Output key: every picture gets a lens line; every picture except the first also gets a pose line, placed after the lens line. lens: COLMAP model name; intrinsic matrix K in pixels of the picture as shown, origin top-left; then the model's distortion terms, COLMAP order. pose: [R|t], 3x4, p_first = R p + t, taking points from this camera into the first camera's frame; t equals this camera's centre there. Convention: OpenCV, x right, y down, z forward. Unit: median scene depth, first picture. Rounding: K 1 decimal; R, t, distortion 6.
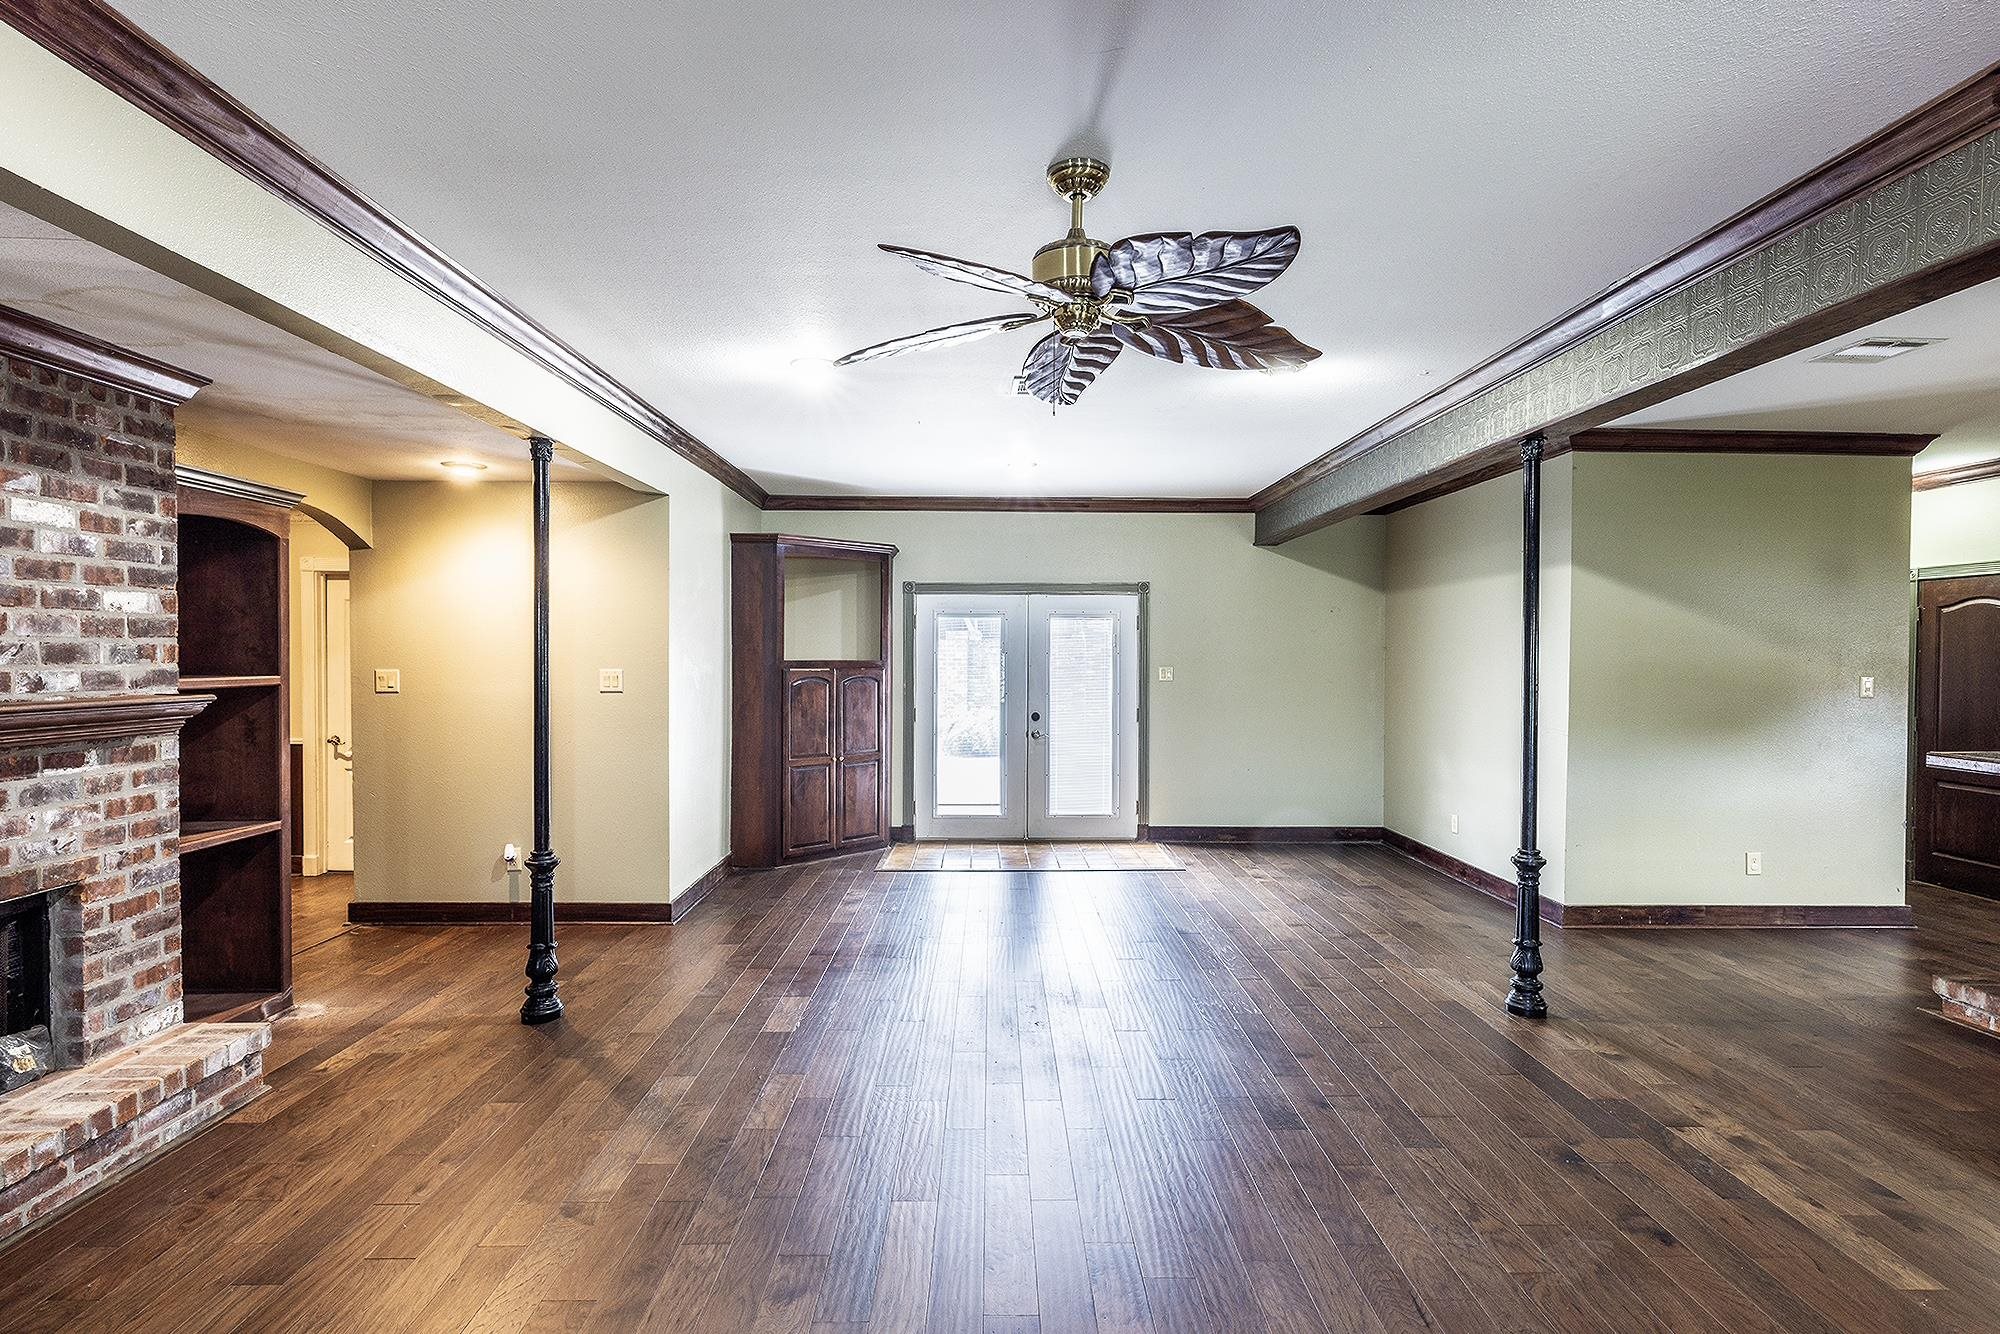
lens RADIAL K [[993.8, 0, 1007.7], [0, 993.8, 666.9], [0, 0, 1]] dist [-0.002175, -0.000152]
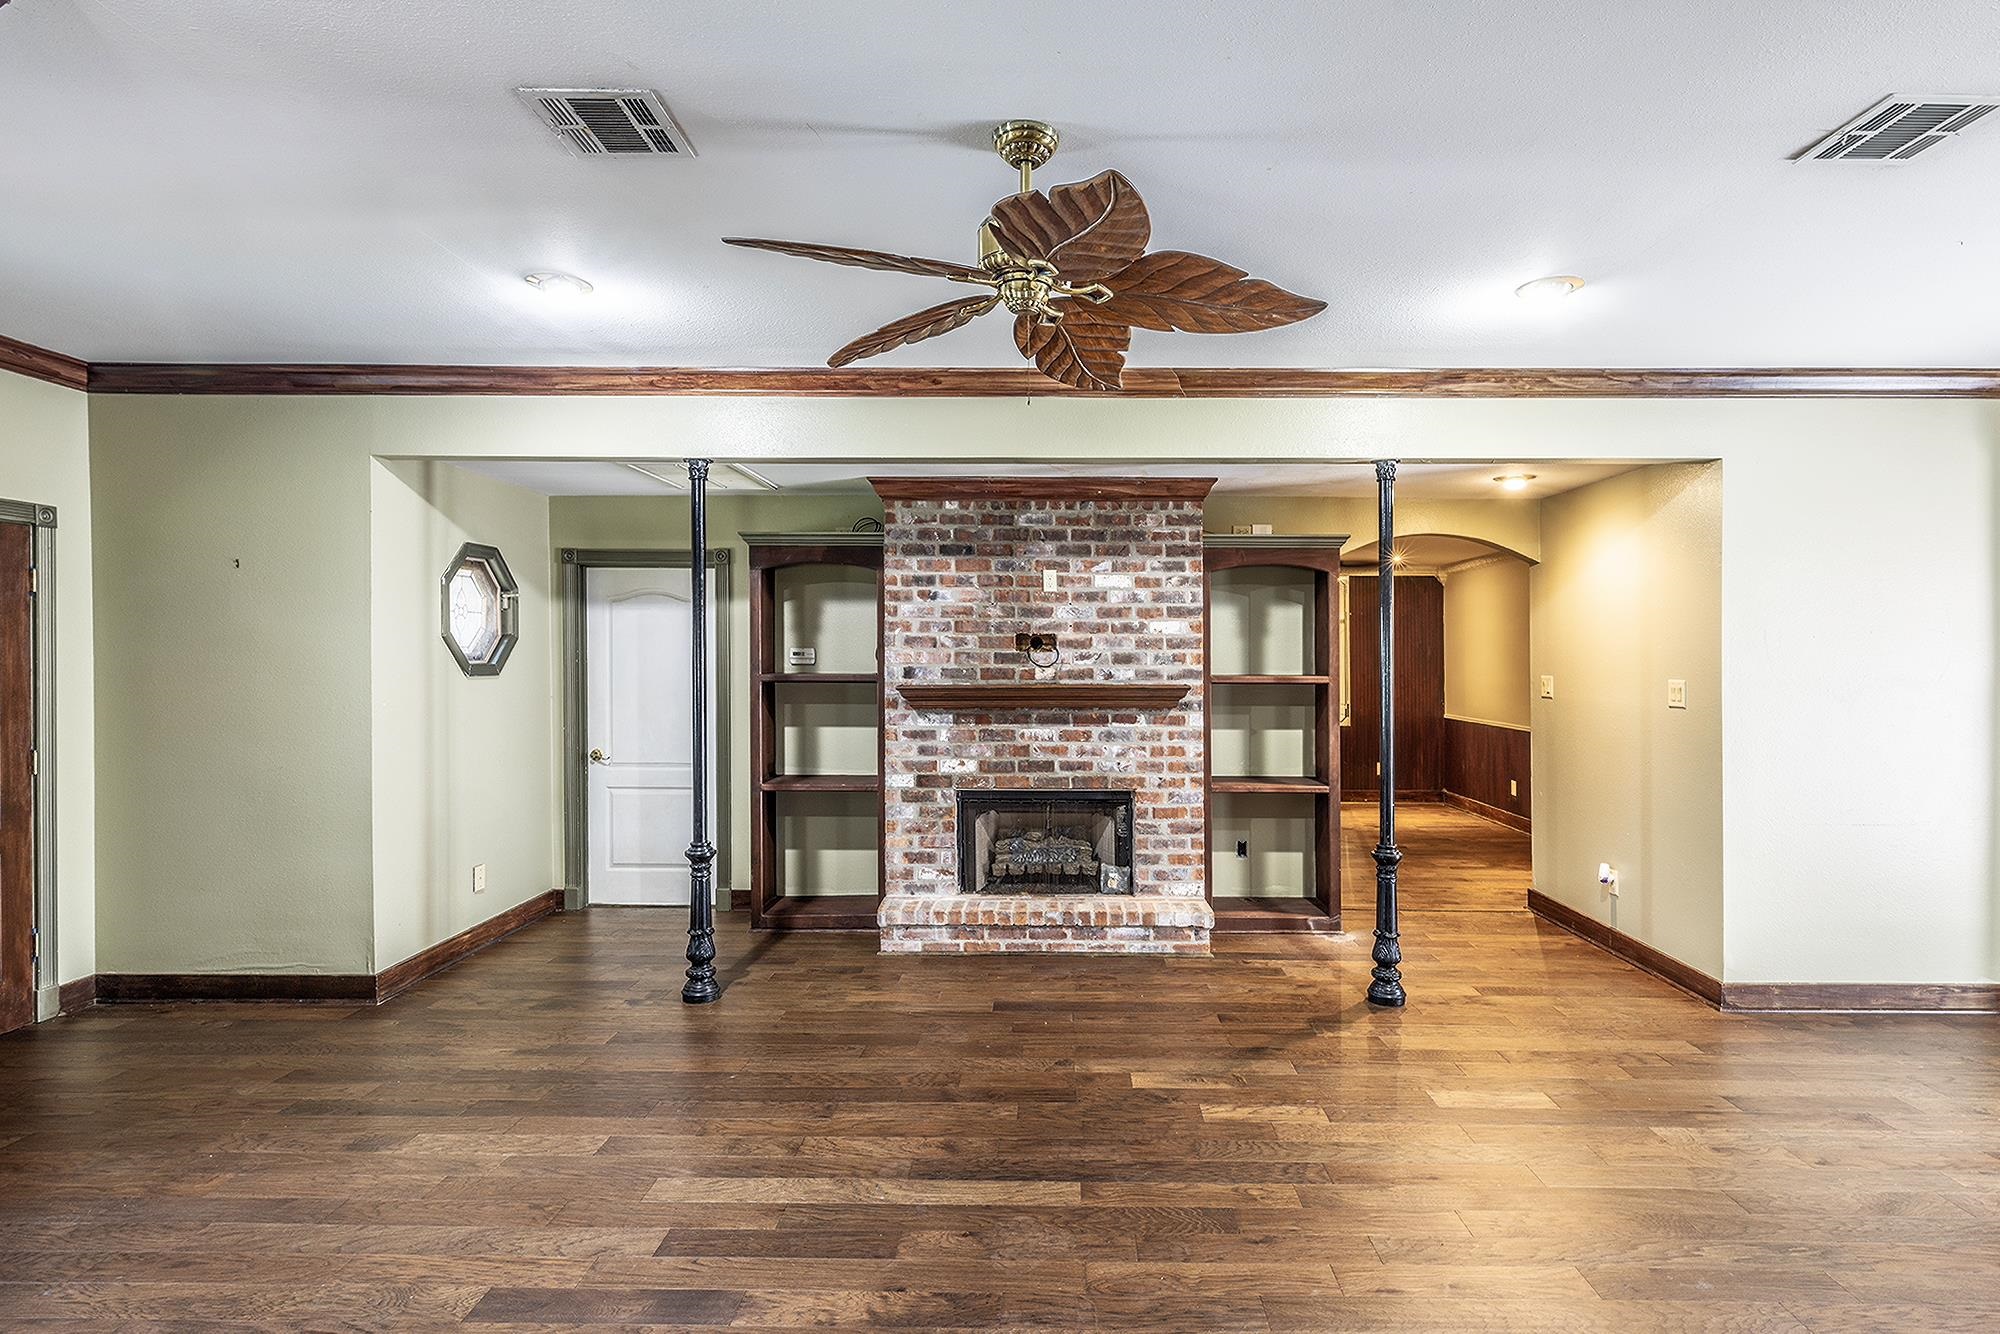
lens RADIAL K [[993.8, 0, 1007.7], [0, 993.8, 666.9], [0, 0, 1]] dist [-0.002175, -0.000152]
pose [[-0.048113, 0.005007, -0.998829, 0.794299], [-0.017581, 0.999828, 0.005859, -0.005209], [0.998687, 0.017842, -0.048017, 0.832907]]
